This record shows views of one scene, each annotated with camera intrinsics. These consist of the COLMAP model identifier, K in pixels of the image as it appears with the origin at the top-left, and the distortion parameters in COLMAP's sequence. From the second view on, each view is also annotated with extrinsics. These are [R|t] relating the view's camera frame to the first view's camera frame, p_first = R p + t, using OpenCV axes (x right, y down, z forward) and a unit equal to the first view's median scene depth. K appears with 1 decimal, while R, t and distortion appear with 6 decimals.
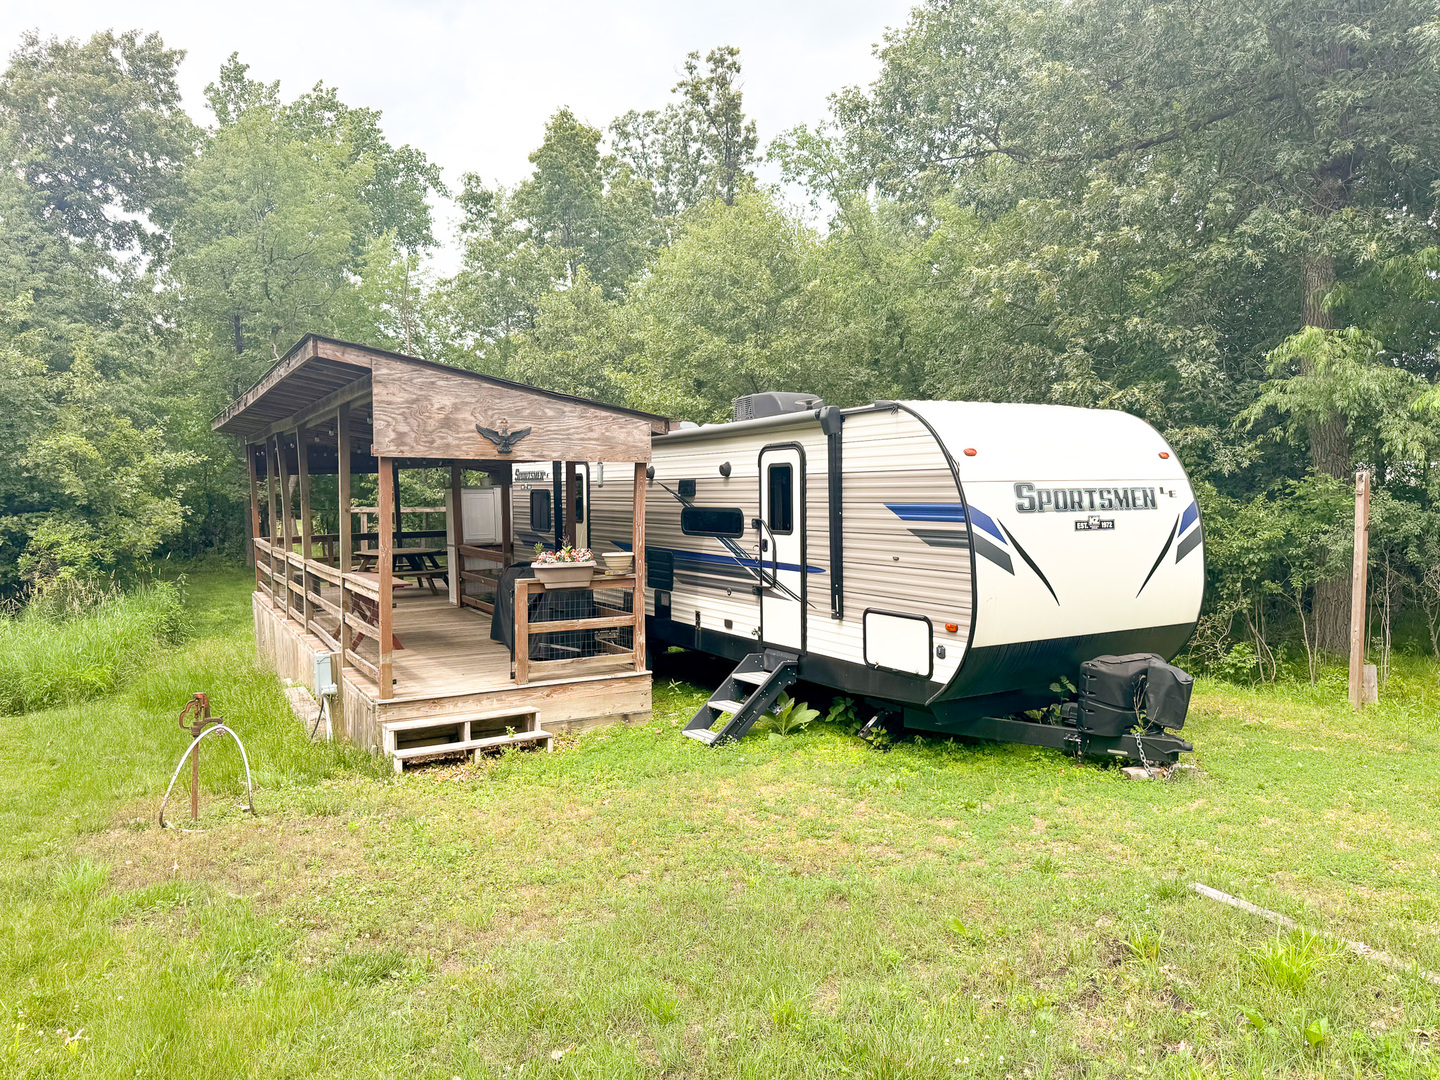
lens RADIAL K [[1016.6, 0, 724.1], [0, 1016.6, 542.8], [0, 0, 1]] dist [0.005727, 0.001106]
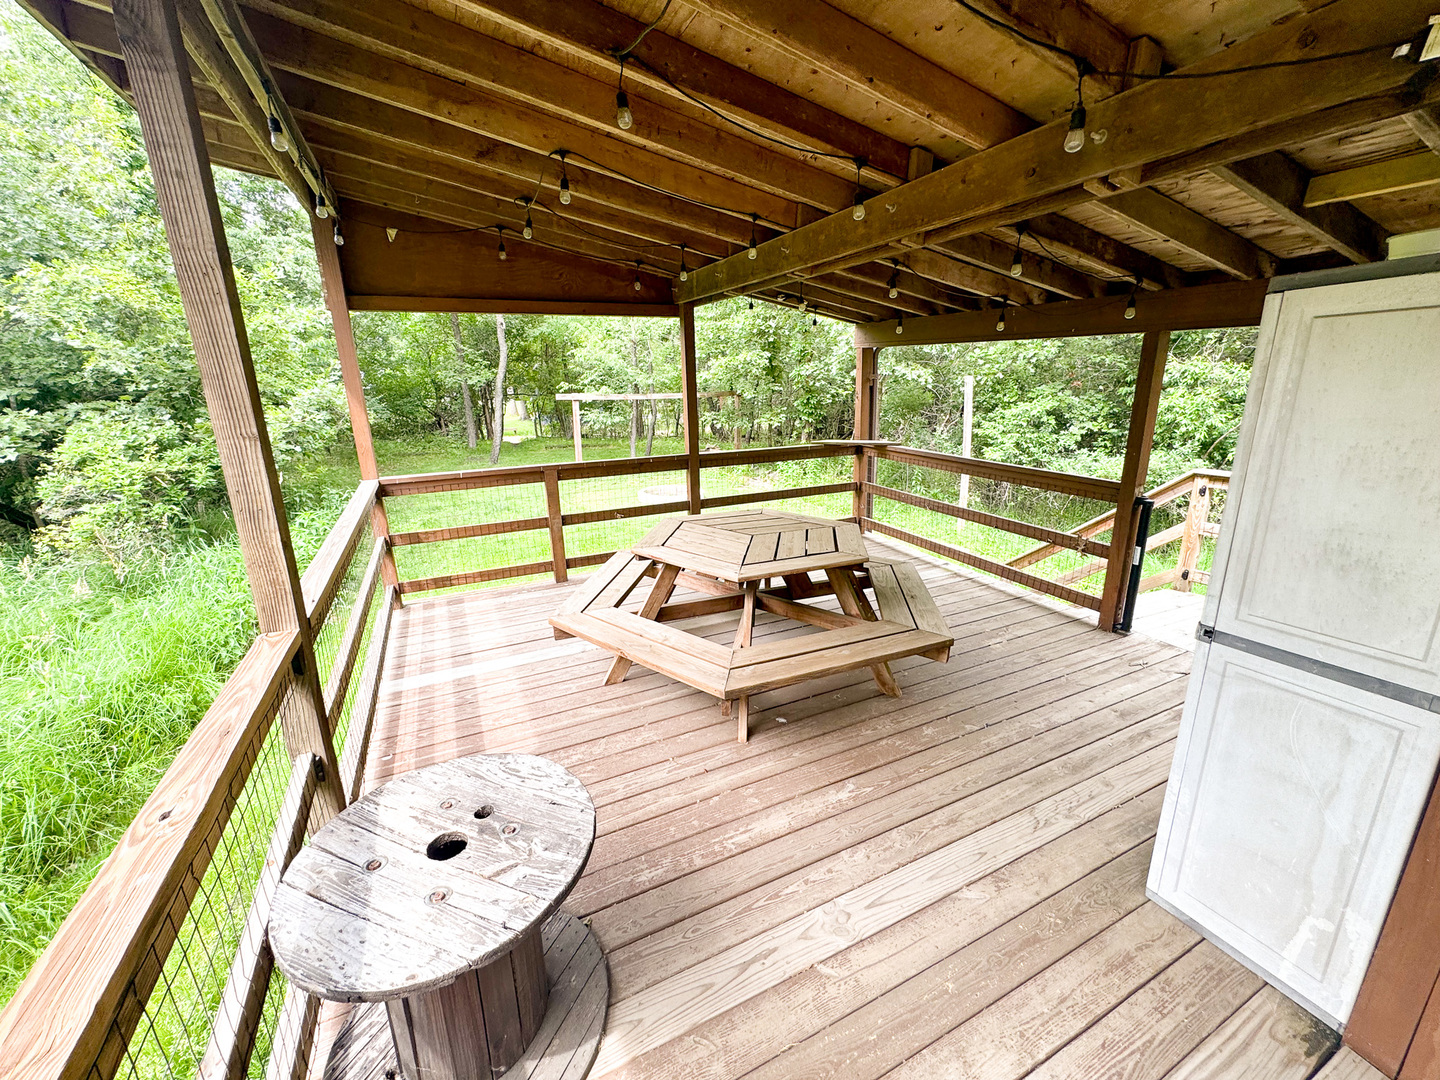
lens RADIAL K [[574.9, 0, 719.5], [0, 574.9, 533.2], [0, 0, 1]] dist [-0.003032, -0.000051]
pose [[0.997411, 0.020964, -0.068794, -0.271707], [-0.006436, 0.978753, 0.204944, -0.027147], [0.071628, -0.203970, 0.976353, 0.698661]]
